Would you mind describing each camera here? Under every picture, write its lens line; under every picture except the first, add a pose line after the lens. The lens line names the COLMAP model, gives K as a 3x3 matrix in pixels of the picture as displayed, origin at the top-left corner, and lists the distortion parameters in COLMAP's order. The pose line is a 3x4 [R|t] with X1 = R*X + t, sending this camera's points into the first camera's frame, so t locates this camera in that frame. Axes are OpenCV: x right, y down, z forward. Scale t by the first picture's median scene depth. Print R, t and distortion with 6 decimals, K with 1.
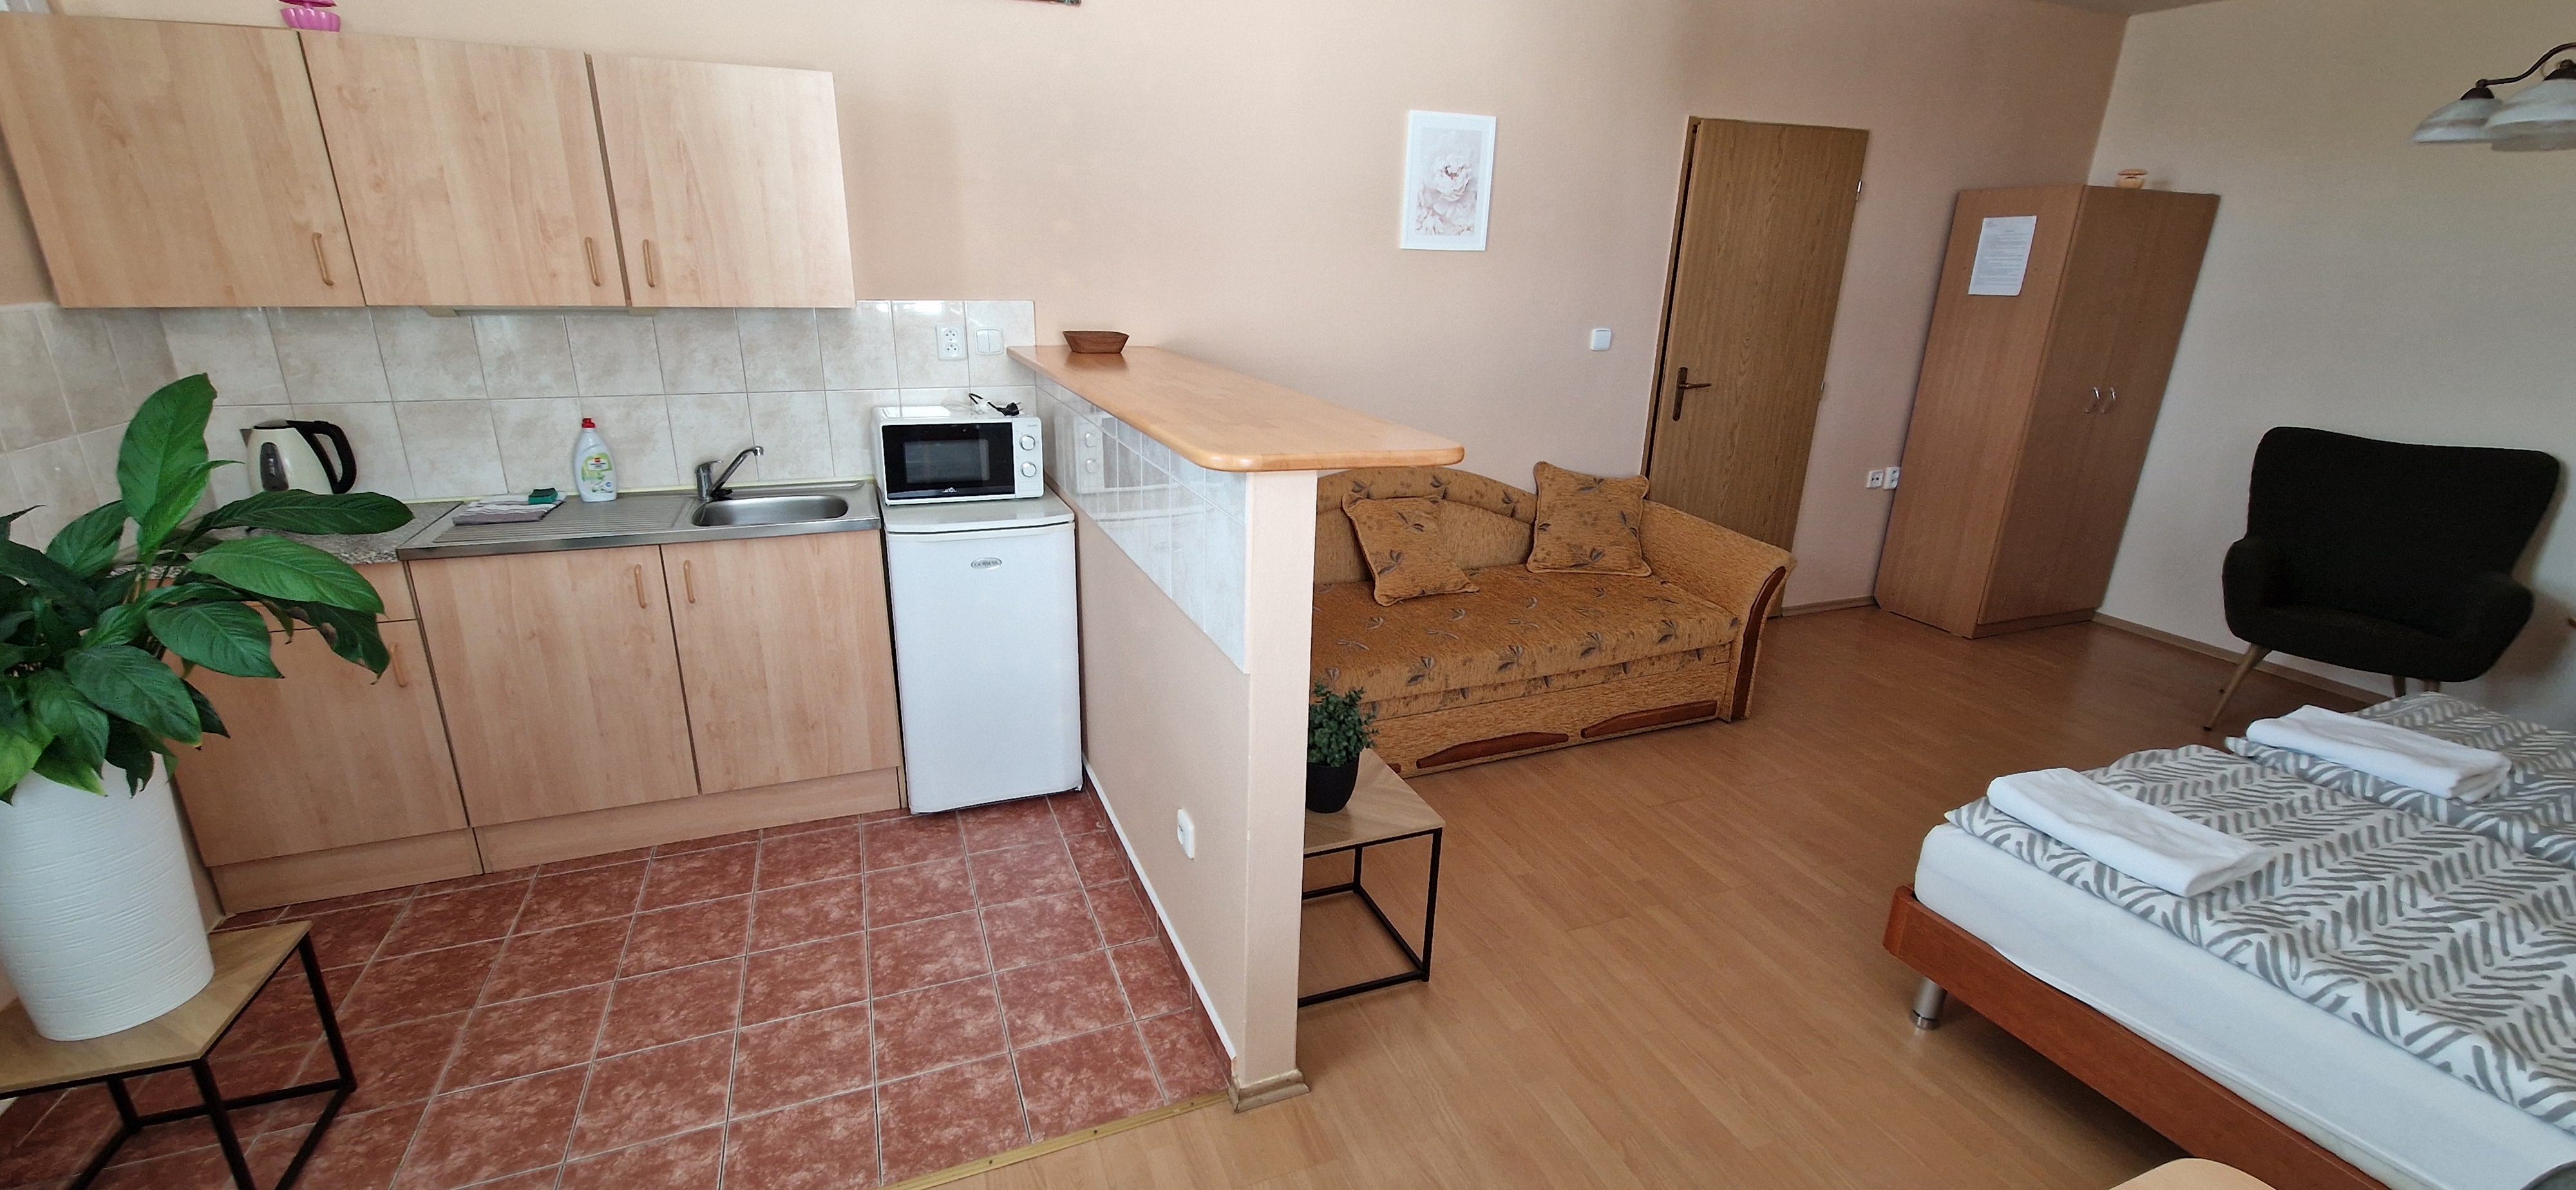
lens RADIAL K [[1049.7, 0, 1288.0], [0, 1049.7, 595.0], [0, 0, 1]] dist [0.002619, 0.000173]
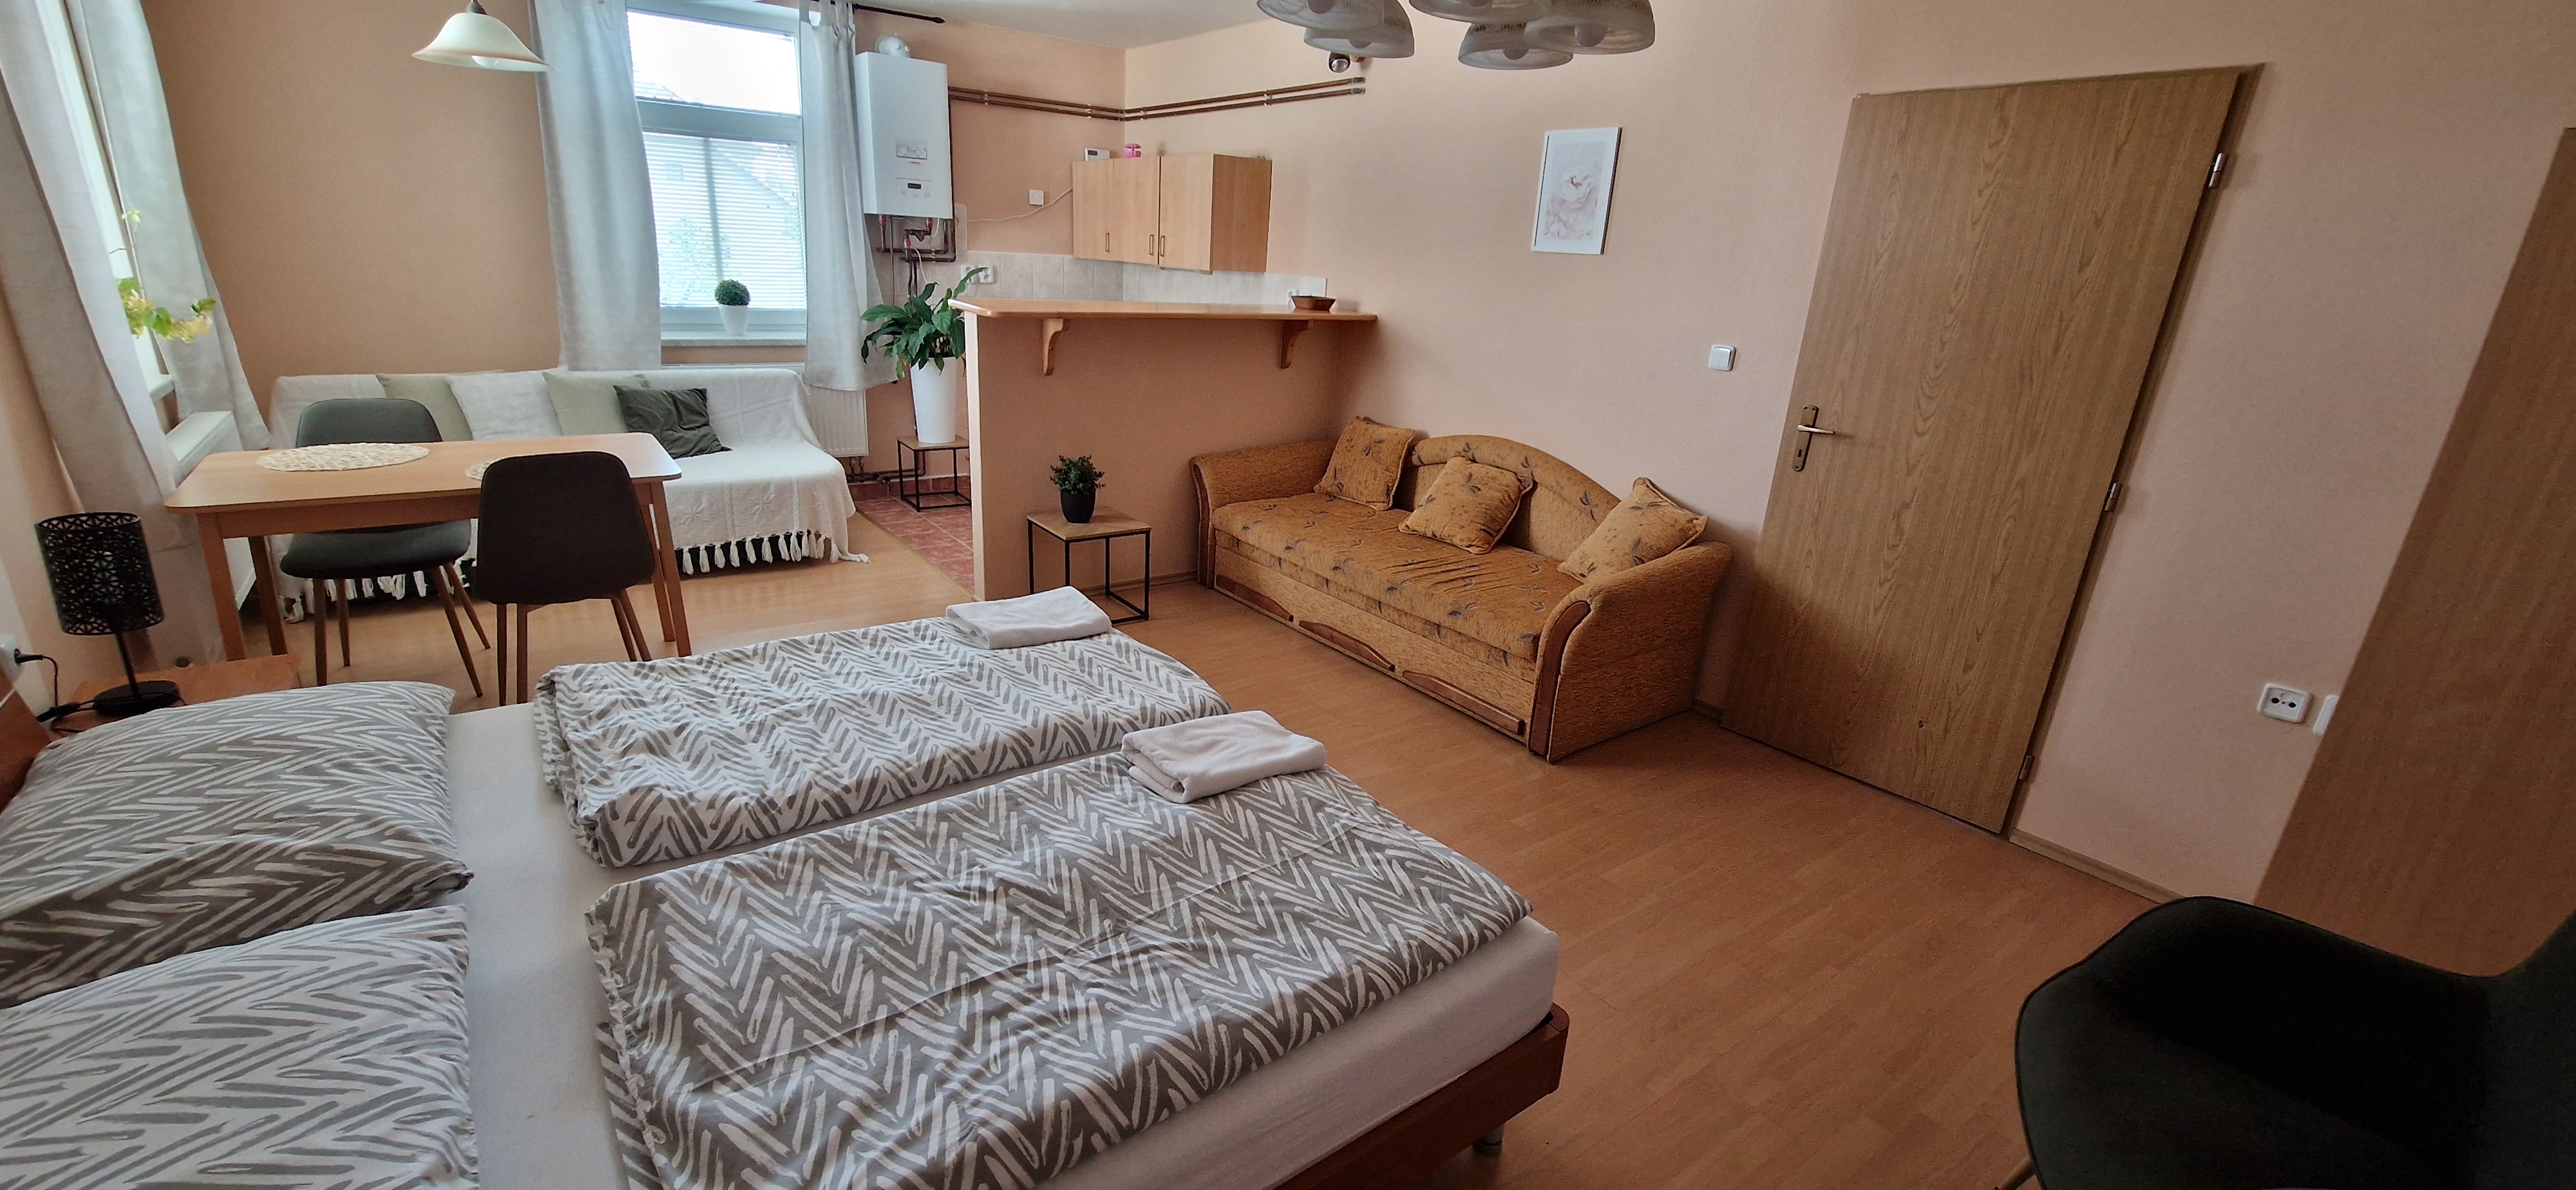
lens RADIAL K [[1049.7, 0, 1288.0], [0, 1049.7, 595.0], [0, 0, 1]] dist [0.002619, 0.000173]
pose [[0.261340, 0.308964, -0.914463, 1.195707], [-0.334650, 0.917630, 0.214396, -0.139824], [0.905379, 0.249995, 0.343208, 0.453179]]
